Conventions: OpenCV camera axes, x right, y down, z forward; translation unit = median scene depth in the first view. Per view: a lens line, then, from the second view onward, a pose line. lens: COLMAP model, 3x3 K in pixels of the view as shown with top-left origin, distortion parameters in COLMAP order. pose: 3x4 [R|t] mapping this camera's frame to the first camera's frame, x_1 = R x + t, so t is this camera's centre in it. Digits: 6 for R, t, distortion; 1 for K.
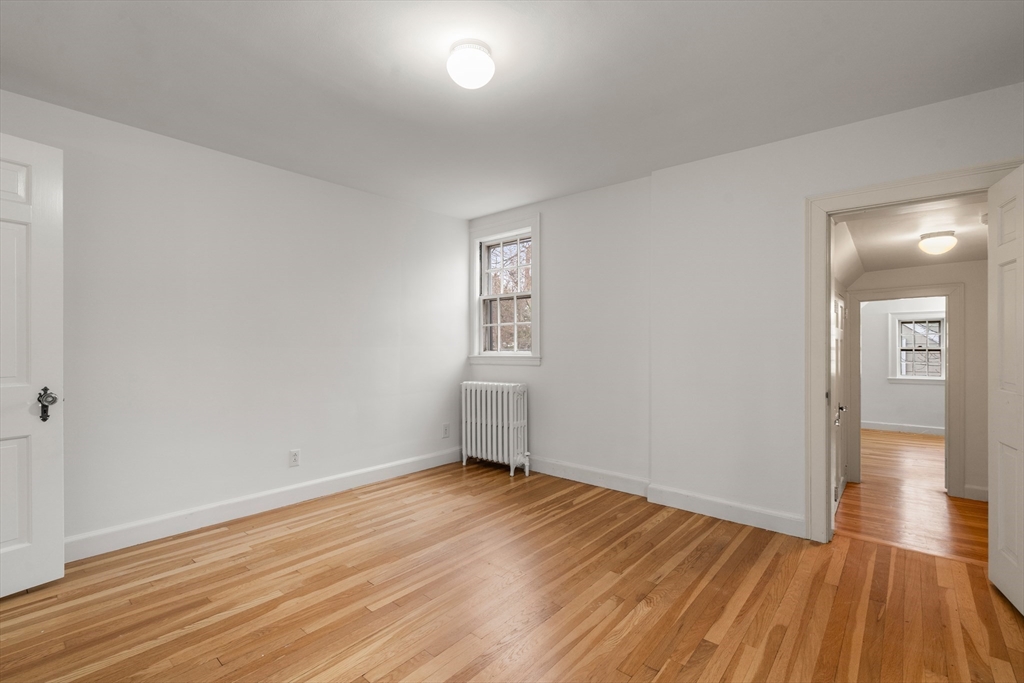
lens RADIAL K [[458.8, 0, 512.0], [0, 458.8, 341.5], [0, 0, 1]] dist [0.000091, 0.000277]
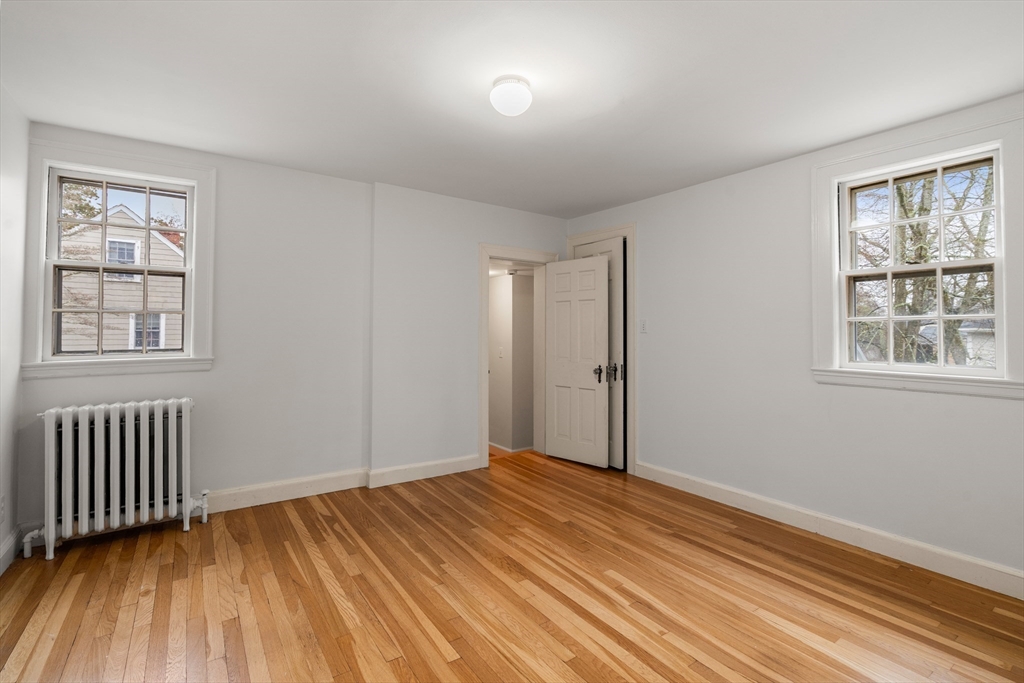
lens RADIAL K [[471.2, 0, 511.7], [0, 471.2, 333.4], [0, 0, 1]] dist [-0.001466, -0.000265]
pose [[0.257096, 0.003625, 0.966379, -0.766188], [-0.003417, 0.999990, -0.002842, -0.007749], [-0.966380, -0.002572, 0.257106, 0.465363]]
